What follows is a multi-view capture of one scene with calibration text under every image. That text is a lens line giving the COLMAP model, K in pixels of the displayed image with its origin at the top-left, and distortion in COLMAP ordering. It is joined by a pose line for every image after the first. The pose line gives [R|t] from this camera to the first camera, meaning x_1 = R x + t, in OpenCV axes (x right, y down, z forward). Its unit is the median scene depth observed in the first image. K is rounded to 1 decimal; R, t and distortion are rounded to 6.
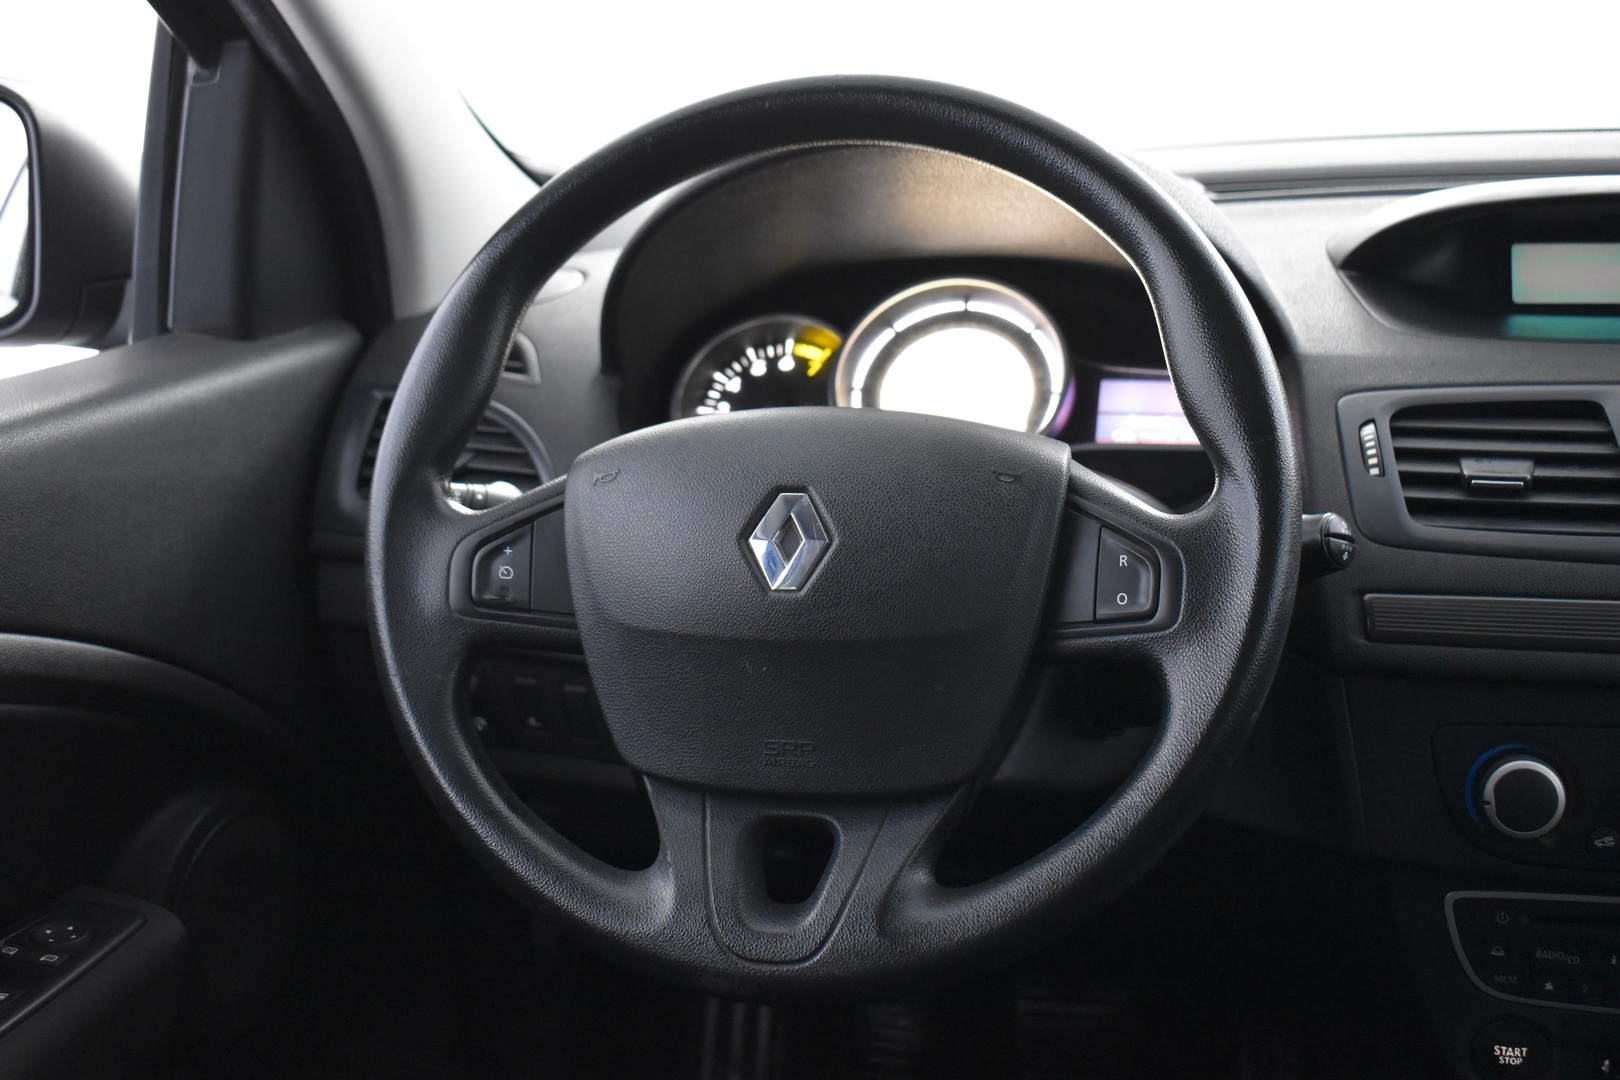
lens RADIAL K [[1935.0, 0, 810.0], [0, 1935.0, 540.0], [0, 0, 1]] dist [-0.077336, 0.021739]
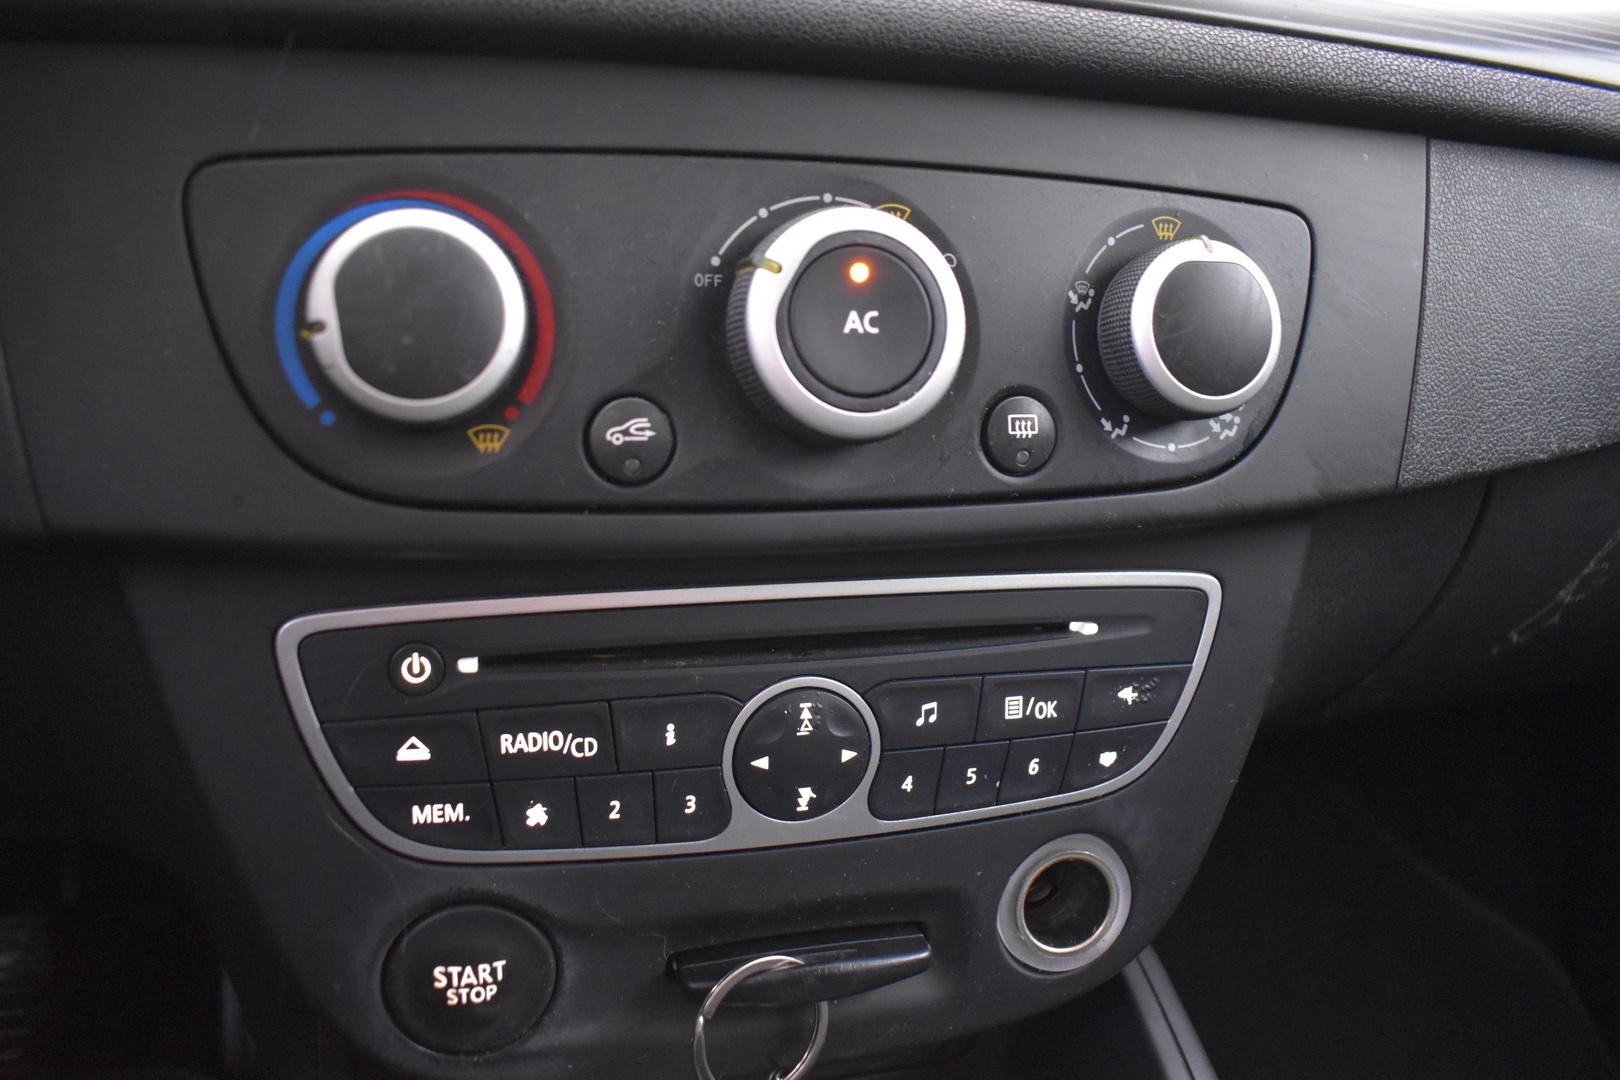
lens RADIAL K [[1232.8, 0, 810.0], [0, 1232.8, 540.0], [0, 0, 1]] dist [-0.089886, 0.005749]
pose [[0.858475, -0.044407, 0.510930, 0.314760], [0.064019, 0.997731, -0.020850, 0.189195], [-0.508845, 0.050609, 0.859369, 0.756242]]
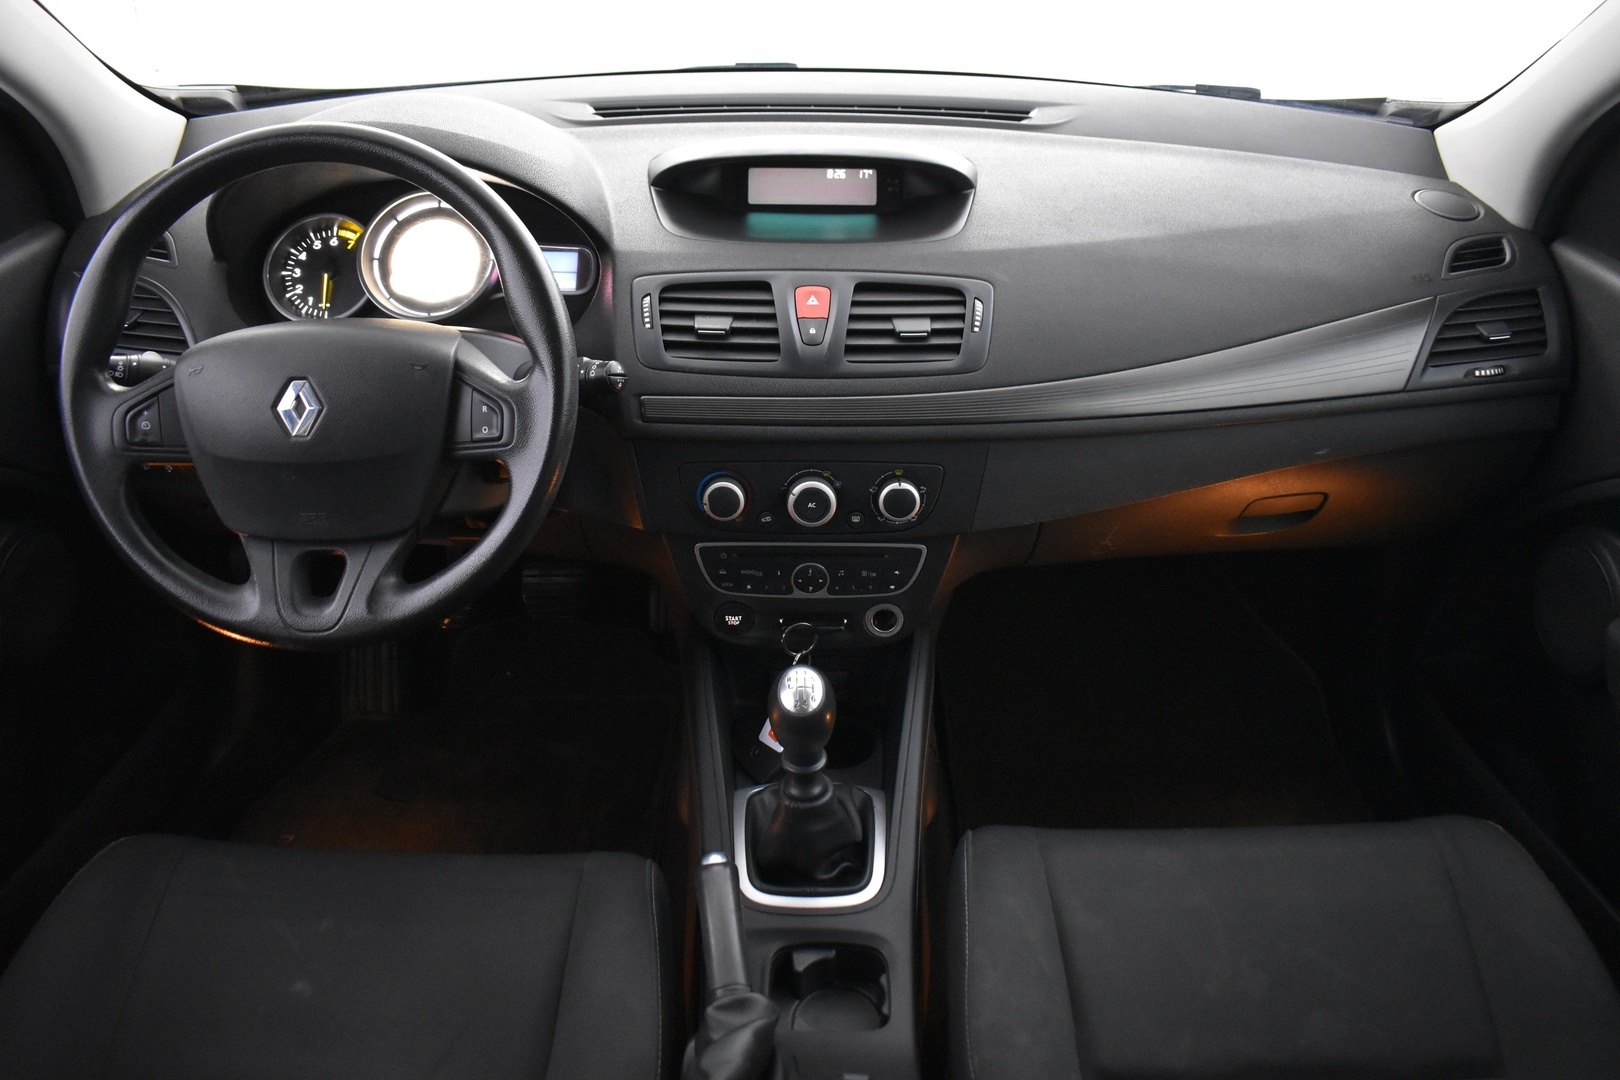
lens RADIAL K [[1232.8, 0, 810.0], [0, 1232.8, 540.0], [0, 0, 1]] dist [-0.089886, 0.005749]
pose [[0.967223, -0.082809, 0.240046, 0.154124], [0.013950, 0.961232, 0.275388, -0.170408], [-0.253545, -0.263013, 0.930881, -0.198997]]
